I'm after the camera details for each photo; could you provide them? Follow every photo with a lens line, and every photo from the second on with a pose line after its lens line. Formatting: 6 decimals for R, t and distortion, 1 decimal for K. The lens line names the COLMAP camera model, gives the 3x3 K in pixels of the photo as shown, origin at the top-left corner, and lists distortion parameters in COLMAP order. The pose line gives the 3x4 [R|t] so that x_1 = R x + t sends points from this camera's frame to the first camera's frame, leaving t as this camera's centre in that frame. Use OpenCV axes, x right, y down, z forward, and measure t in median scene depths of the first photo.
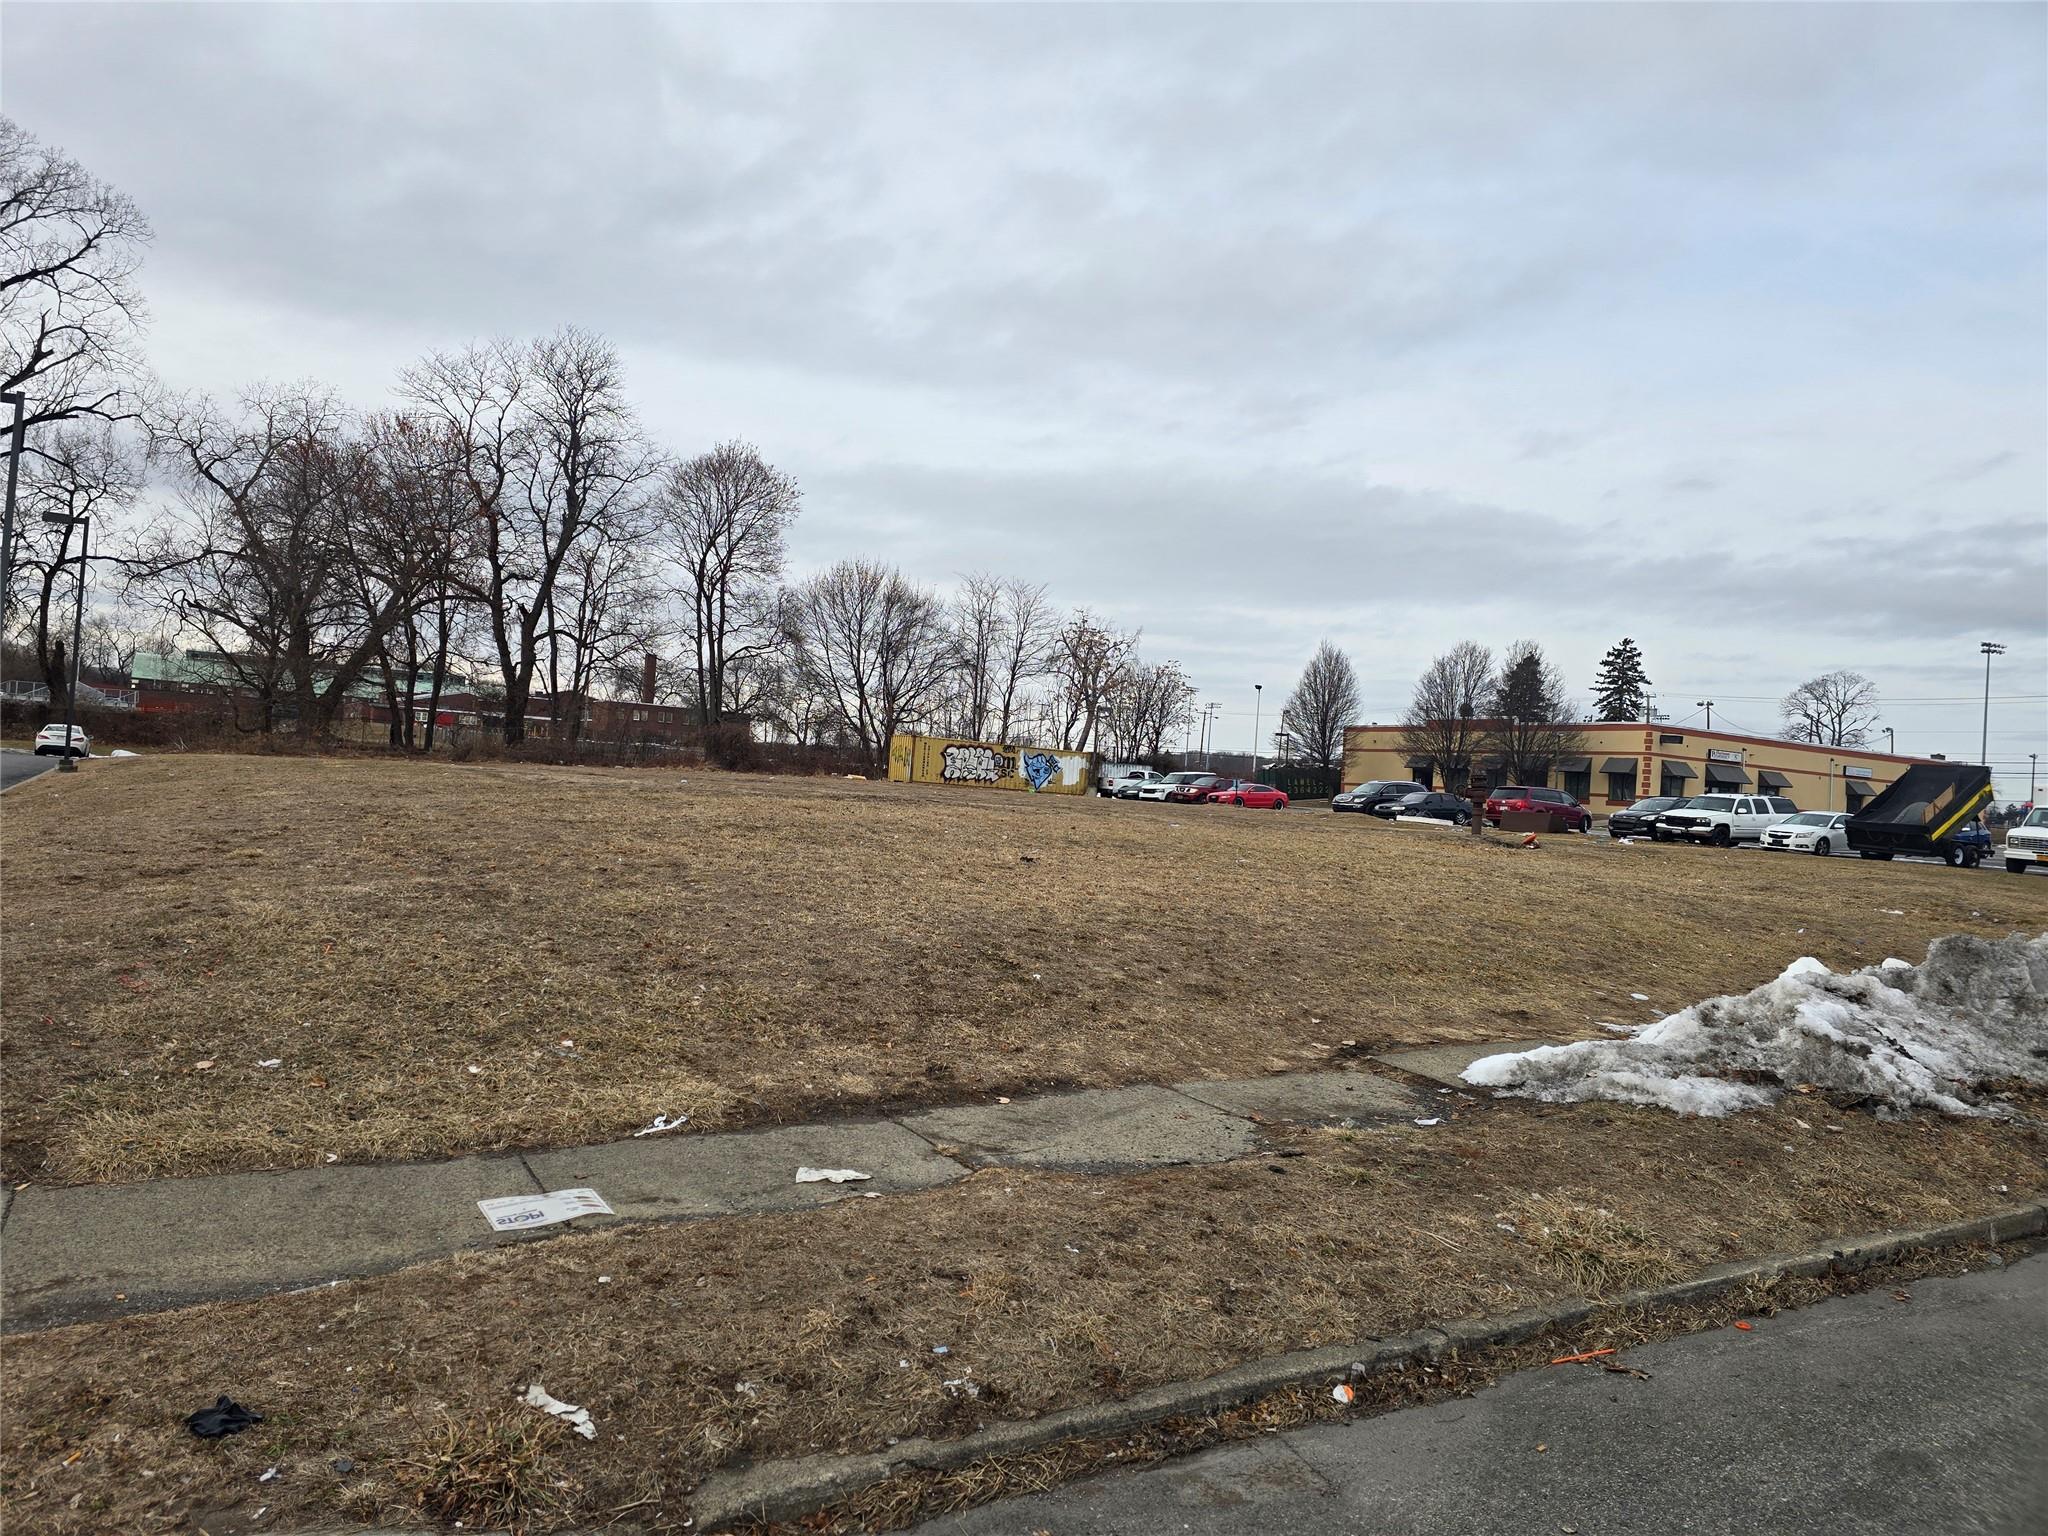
lens RADIAL K [[1384.2, 0, 1031.5], [0, 1384.2, 788.0], [0, 0, 1]] dist [0.038865, -0.030380]
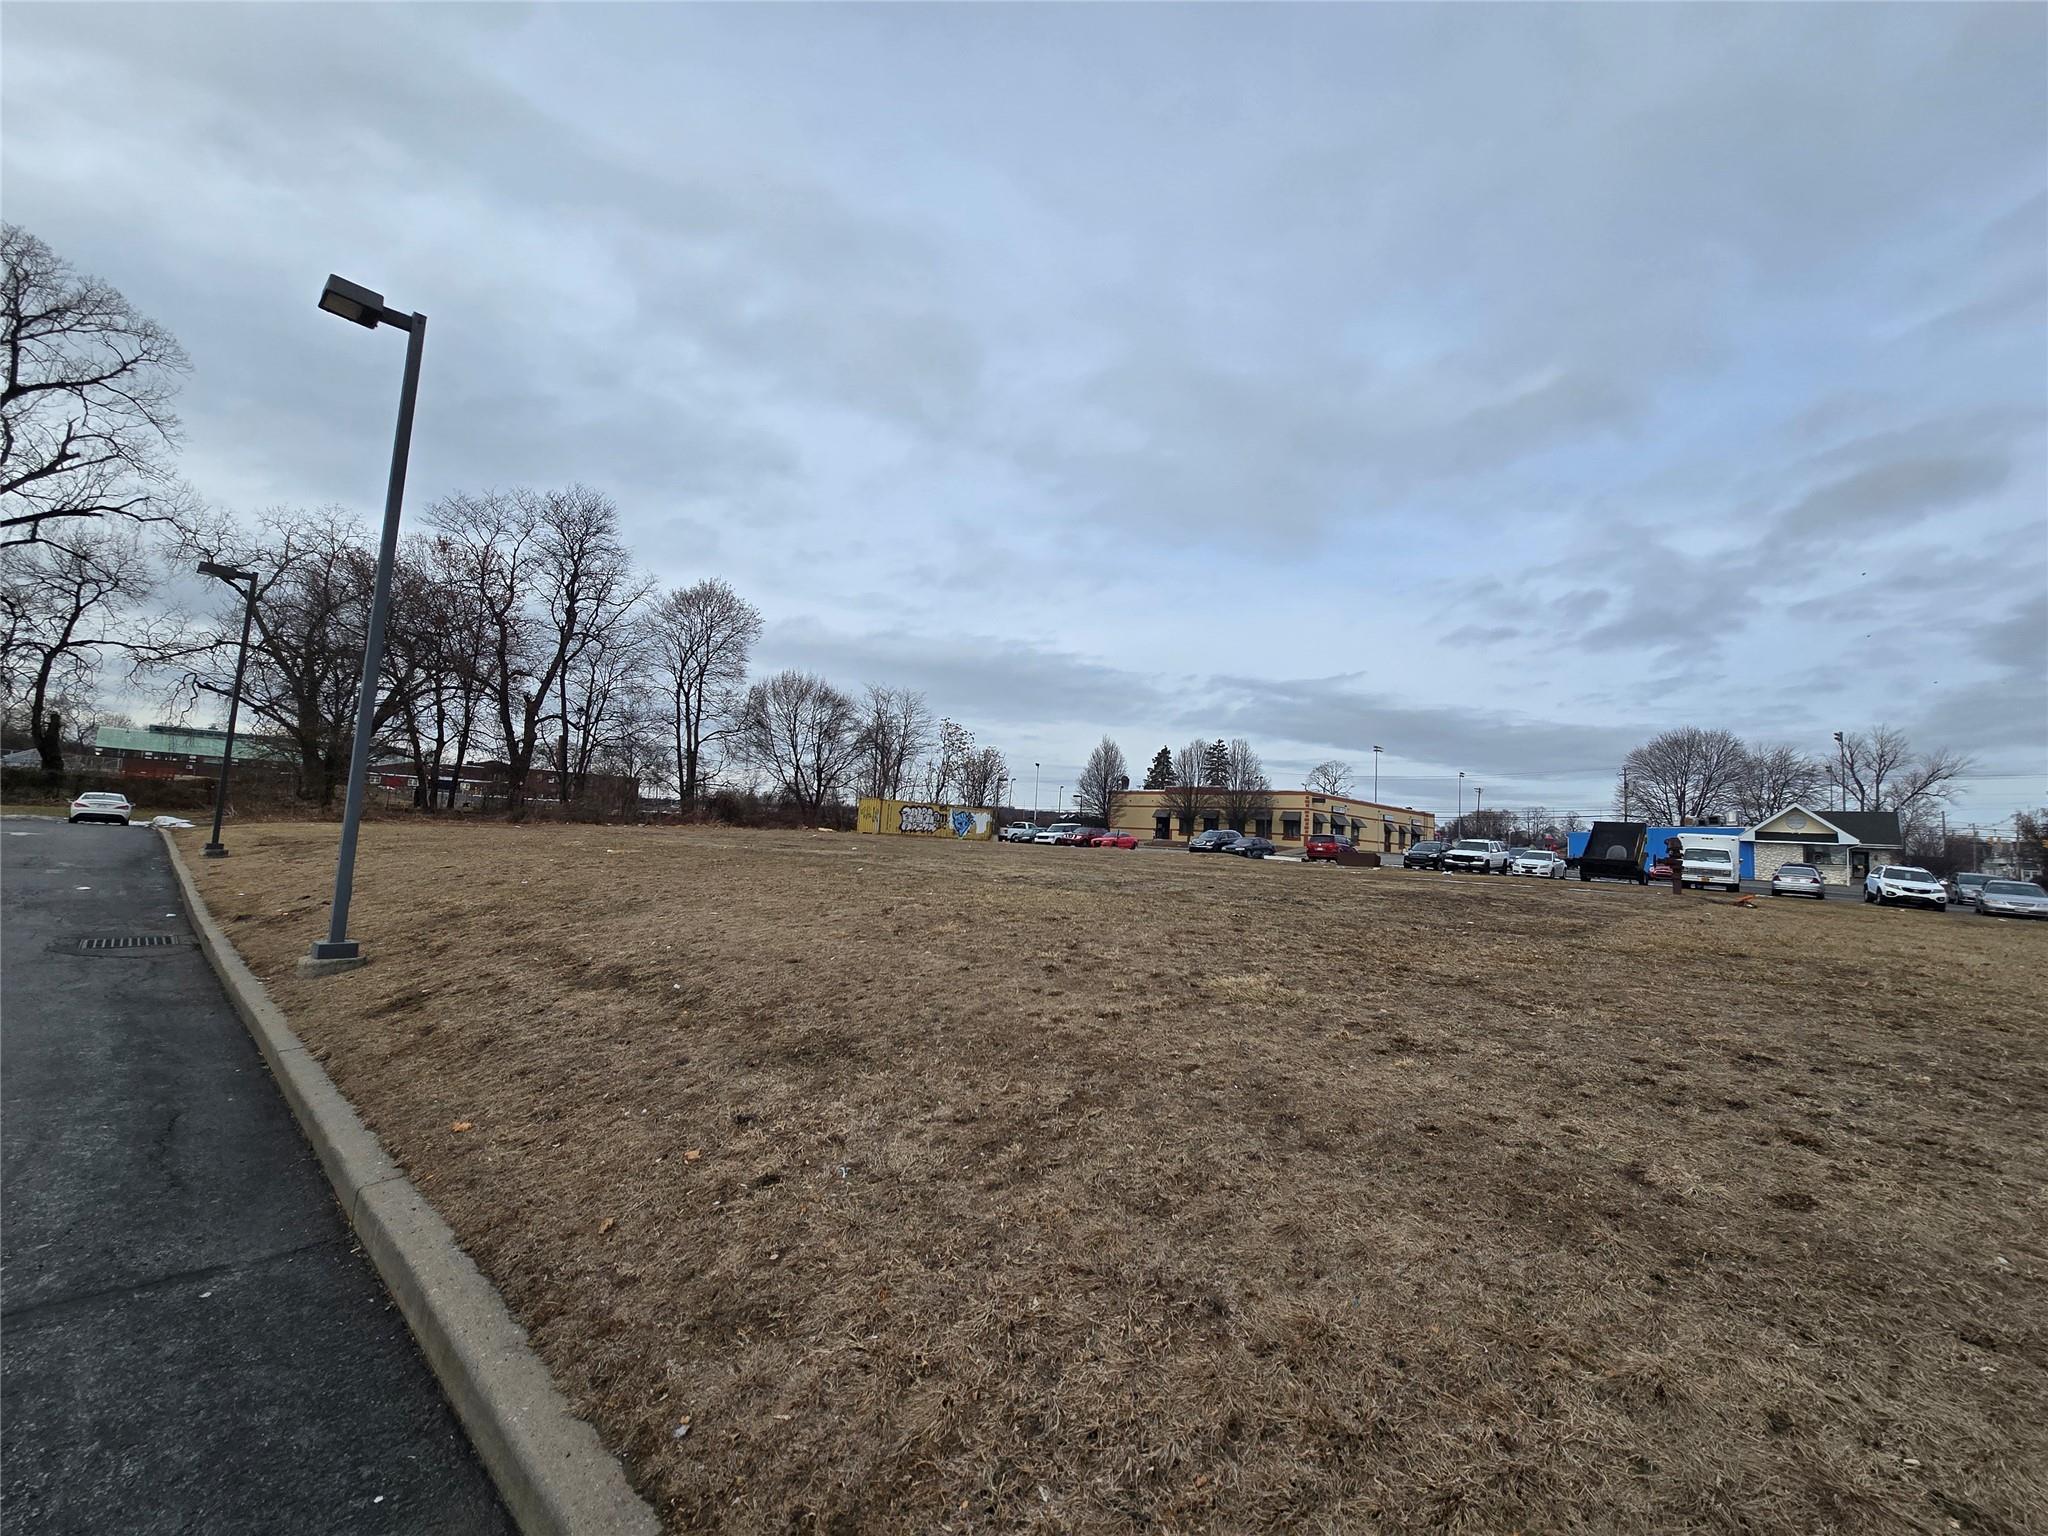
lens RADIAL K [[830.8, 0, 1036.9], [0, 830.8, 777.3], [0, 0, 1]] dist [-0.003198, 0.000109]
pose [[0.956749, 0.006668, 0.290838, -0.146832], [0.009422, 0.998502, -0.053889, -0.011872], [-0.290762, 0.054299, 0.955253, 0.151384]]
